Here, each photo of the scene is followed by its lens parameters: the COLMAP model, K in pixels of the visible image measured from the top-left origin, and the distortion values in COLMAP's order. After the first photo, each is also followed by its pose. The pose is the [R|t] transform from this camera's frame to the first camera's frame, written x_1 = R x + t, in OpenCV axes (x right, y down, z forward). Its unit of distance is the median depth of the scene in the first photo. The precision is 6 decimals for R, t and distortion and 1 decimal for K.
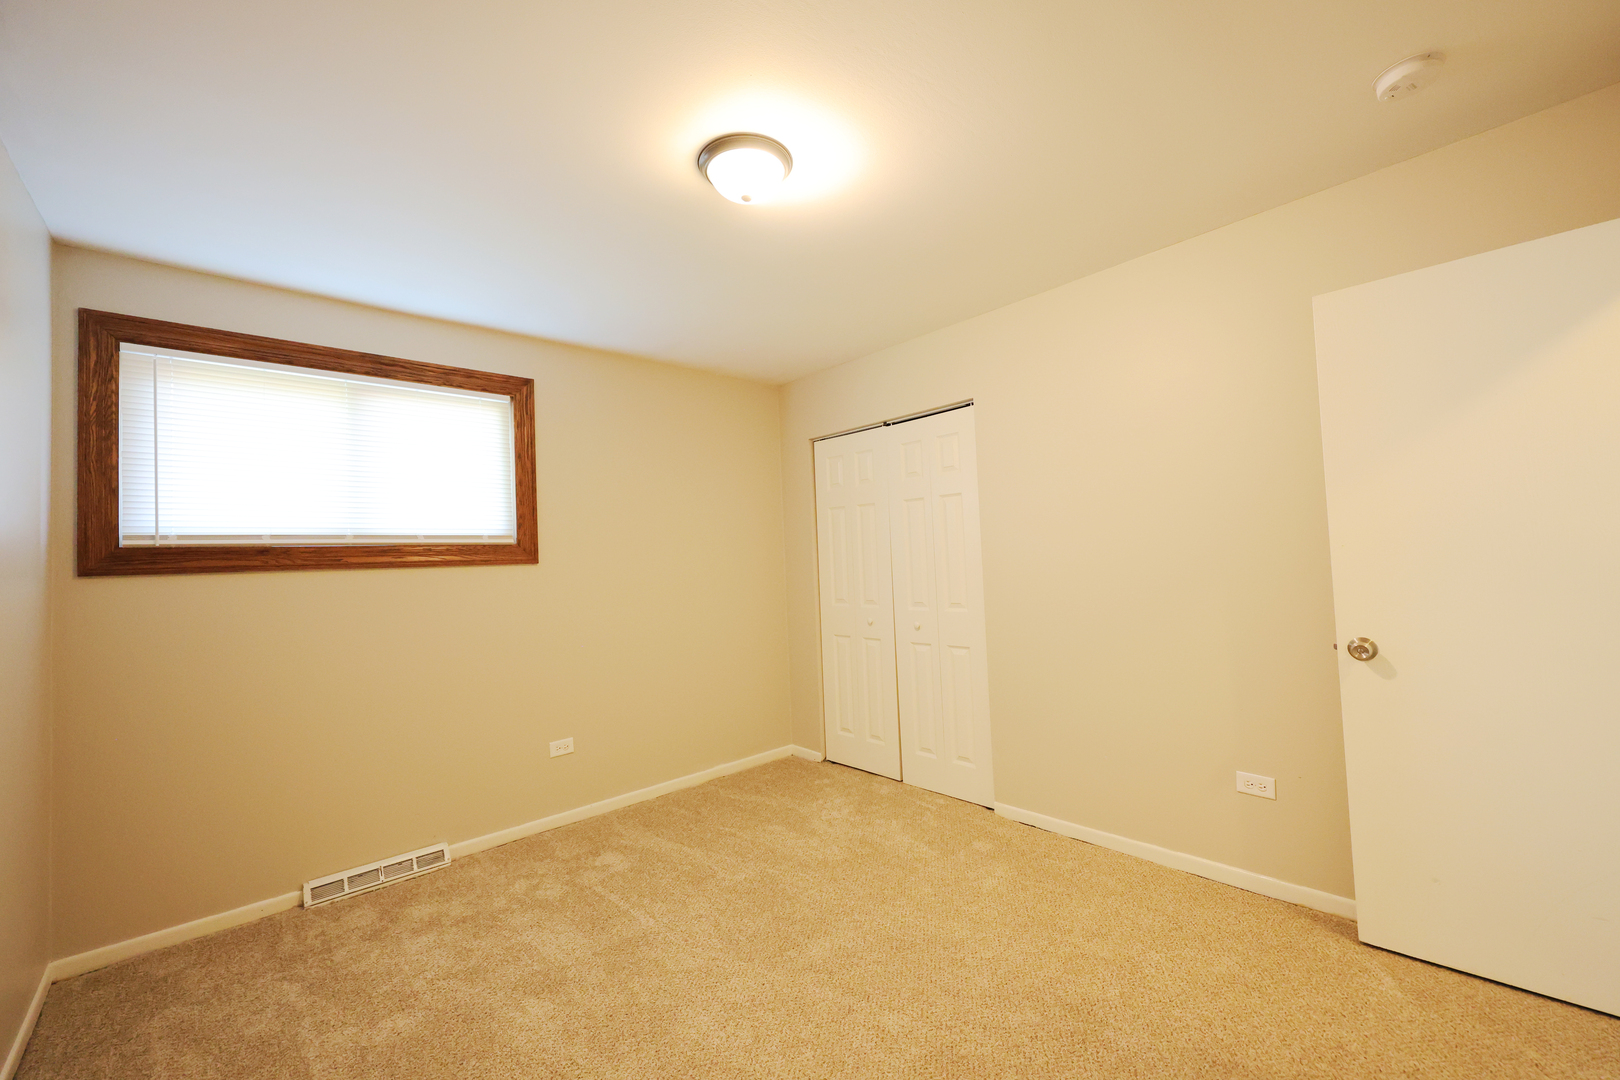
lens RADIAL K [[650.4, 0, 811.3], [0, 650.4, 534.8], [0, 0, 1]] dist [-0.009292, -0.000043]
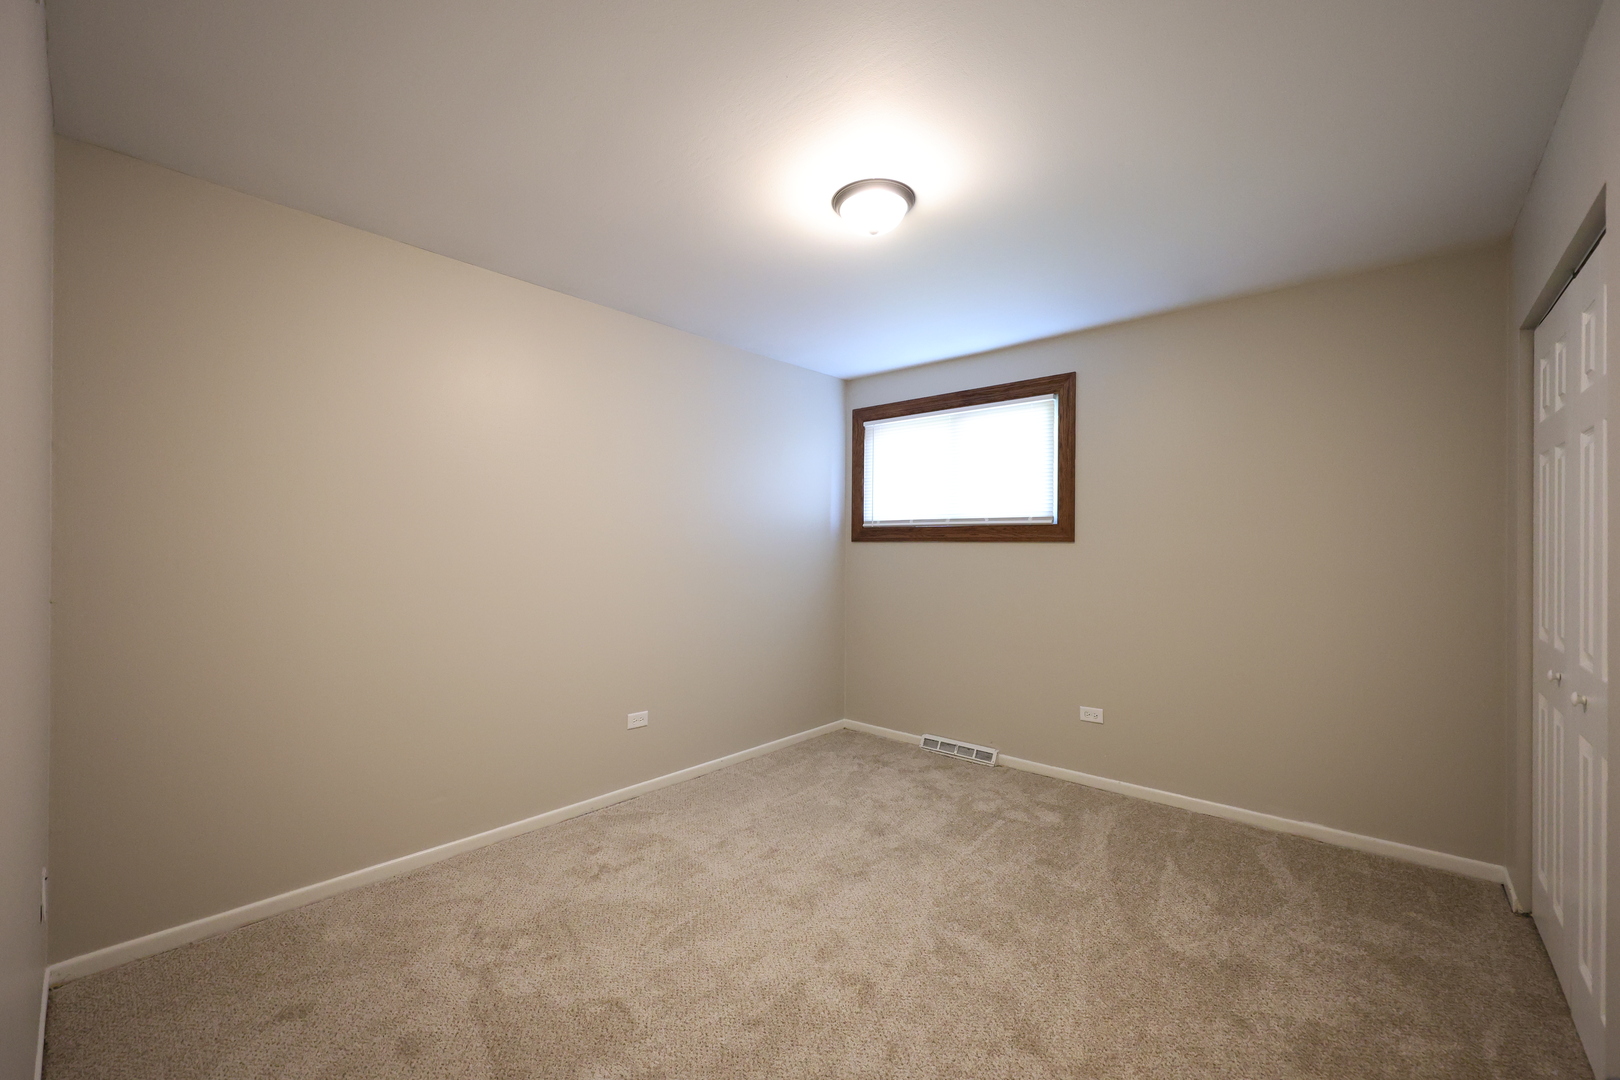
lens RADIAL K [[650.4, 0, 811.9], [0, 650.4, 547.1], [0, 0, 1]] dist [-0.009292, -0.000043]
pose [[0.094465, 0.040267, -0.994713, 0.724627], [0.030593, 0.998592, 0.043329, -0.009468], [0.995058, -0.034525, 0.093100, 0.526588]]
